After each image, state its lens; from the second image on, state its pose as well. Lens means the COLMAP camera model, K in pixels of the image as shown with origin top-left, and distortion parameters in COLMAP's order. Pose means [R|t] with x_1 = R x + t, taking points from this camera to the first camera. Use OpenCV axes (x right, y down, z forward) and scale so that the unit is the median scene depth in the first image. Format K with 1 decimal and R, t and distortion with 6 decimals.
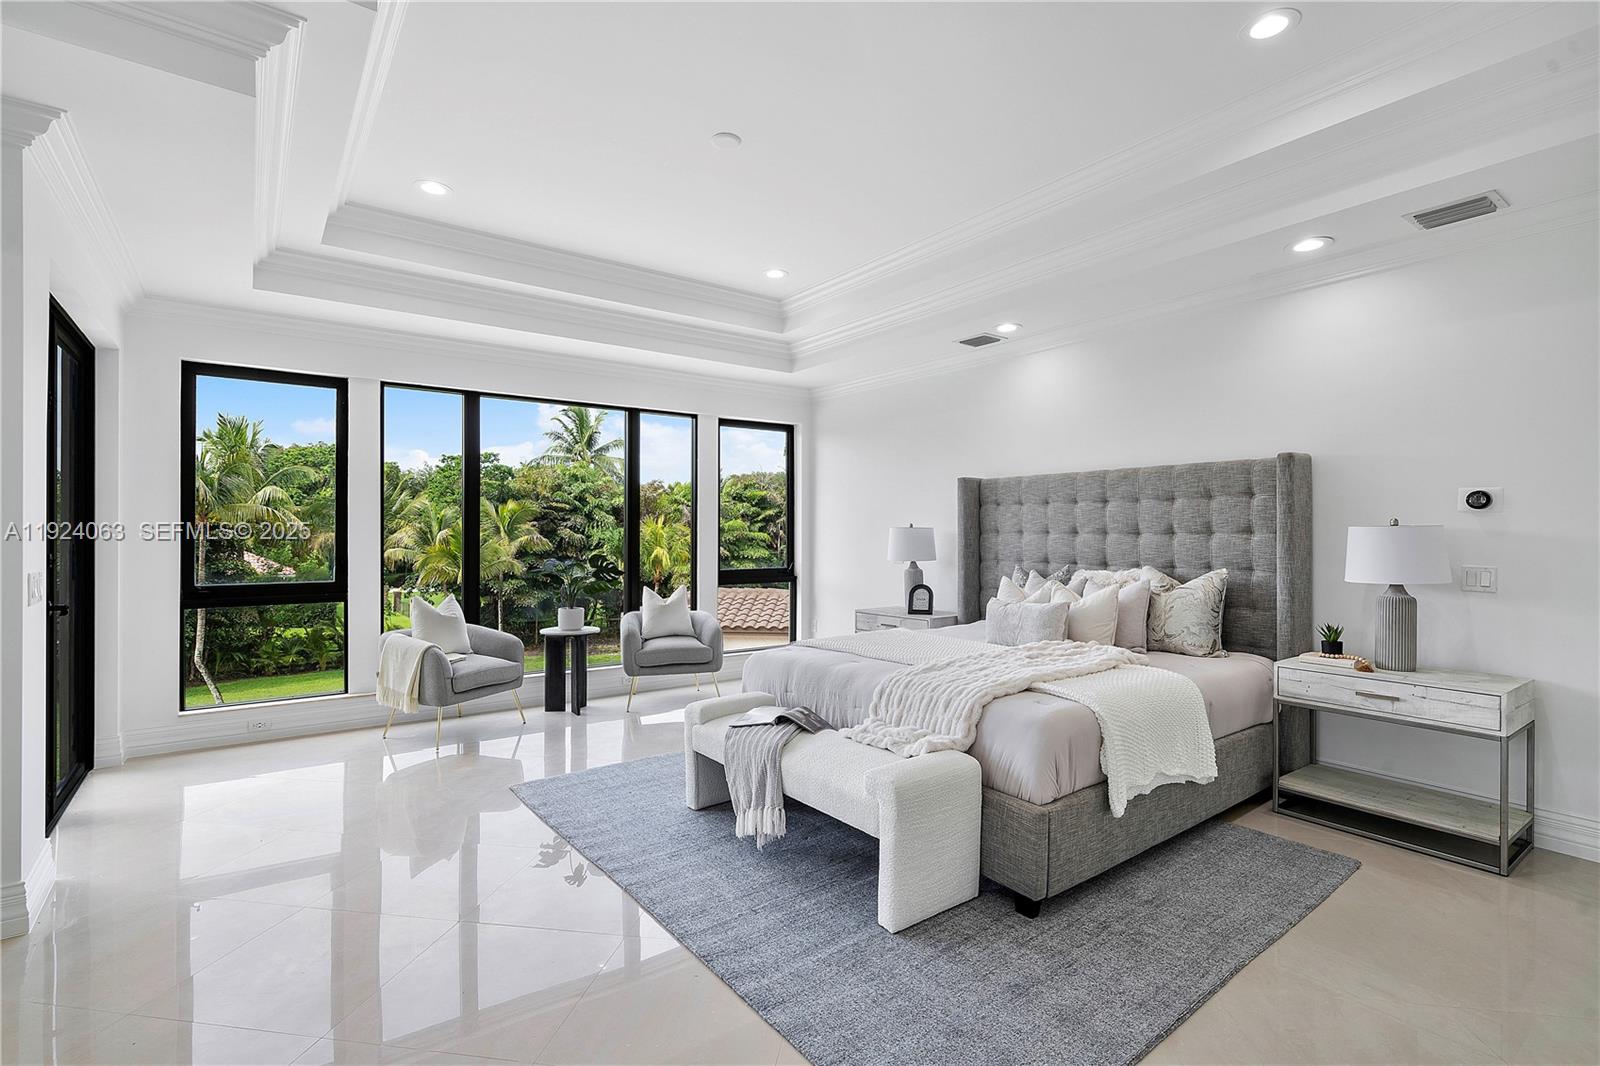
lens RADIAL K [[743.7, 0, 774.5], [0, 743.7, 530.3], [0, 0, 1]] dist [0.029530, -0.000061]
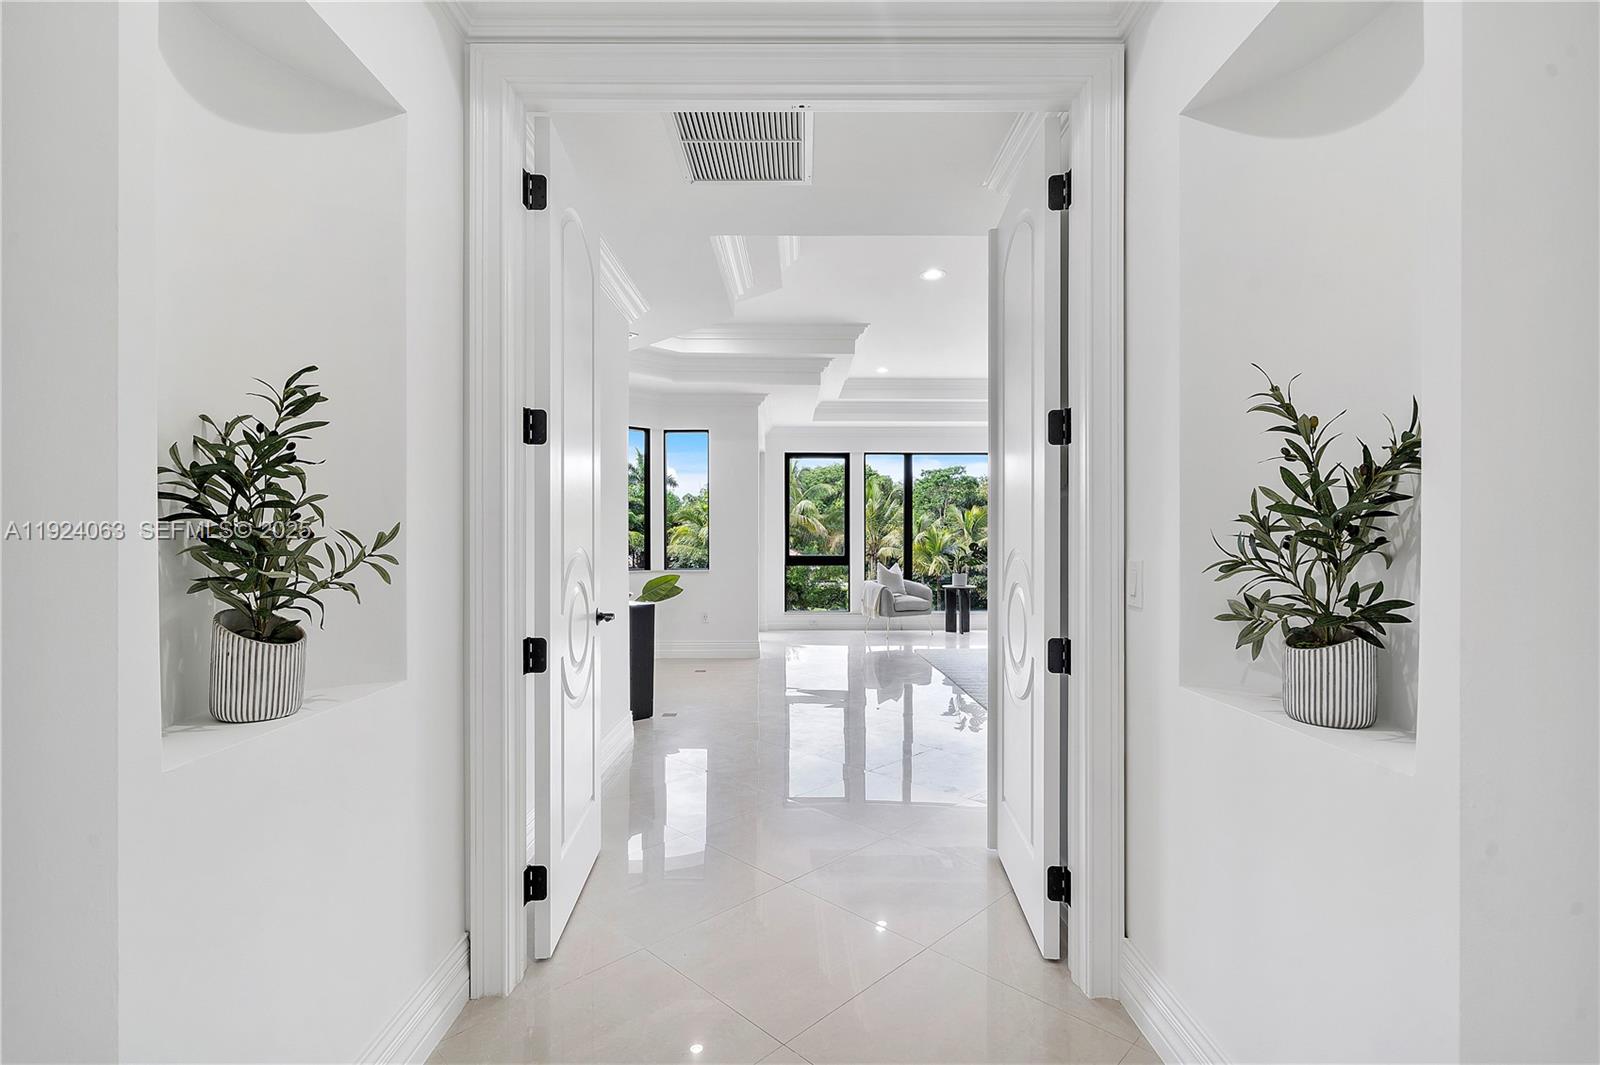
lens RADIAL K [[743.7, 0, 774.5], [0, 743.7, 529.8], [0, 0, 1]] dist [0.029530, -0.000061]
pose [[0.811437, -0.003661, -0.584428, 0.383477], [0.000718, 0.999986, -0.005267, 0.010381], [0.584439, 0.003854, 0.811429, -0.649340]]
